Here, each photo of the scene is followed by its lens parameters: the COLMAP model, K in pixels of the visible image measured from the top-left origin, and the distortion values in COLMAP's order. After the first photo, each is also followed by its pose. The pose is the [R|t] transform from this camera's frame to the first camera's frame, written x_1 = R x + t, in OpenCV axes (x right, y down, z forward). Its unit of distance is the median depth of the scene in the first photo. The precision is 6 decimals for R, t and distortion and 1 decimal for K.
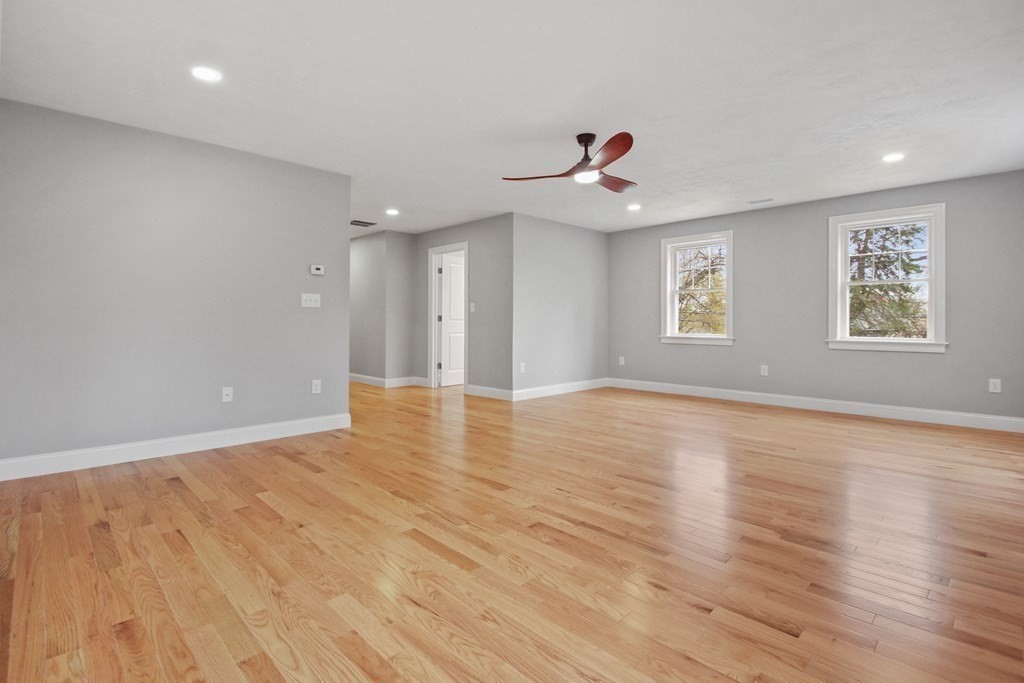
lens RADIAL K [[492.3, 0, 510.2], [0, 492.3, 339.0], [0, 0, 1]] dist [0.002218, 0.000099]
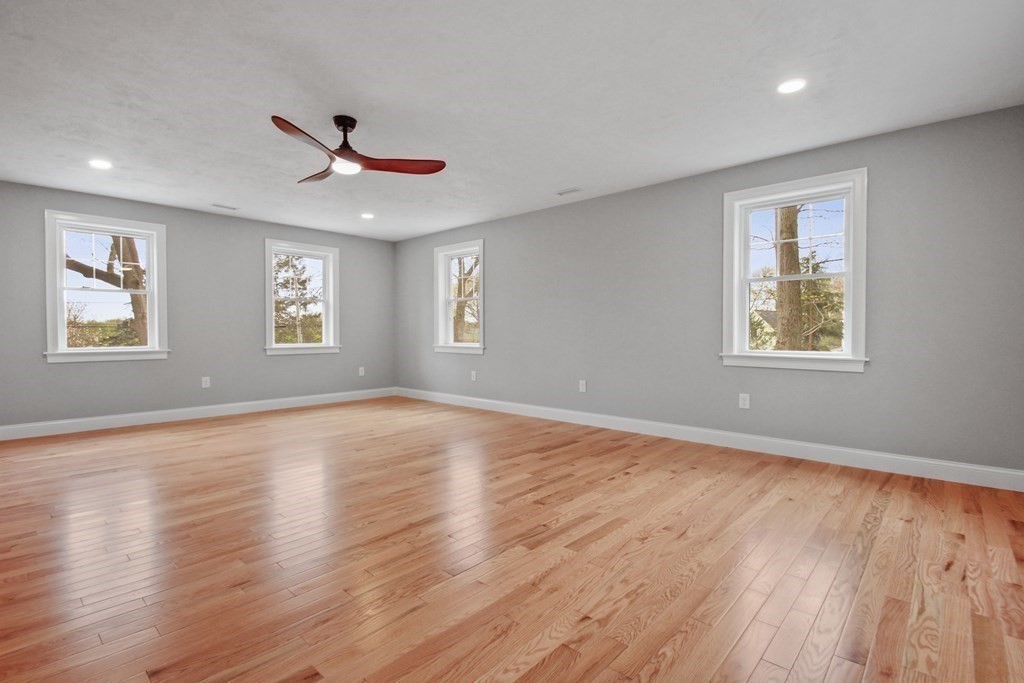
lens RADIAL K [[492.3, 0, 510.2], [0, 492.3, 339.0], [0, 0, 1]] dist [0.002218, 0.000099]
pose [[-0.070777, -0.016644, 0.997353, -1.100408], [0.036976, 0.999130, 0.019298, -0.038157], [-0.996807, 0.038244, -0.070100, 1.125459]]
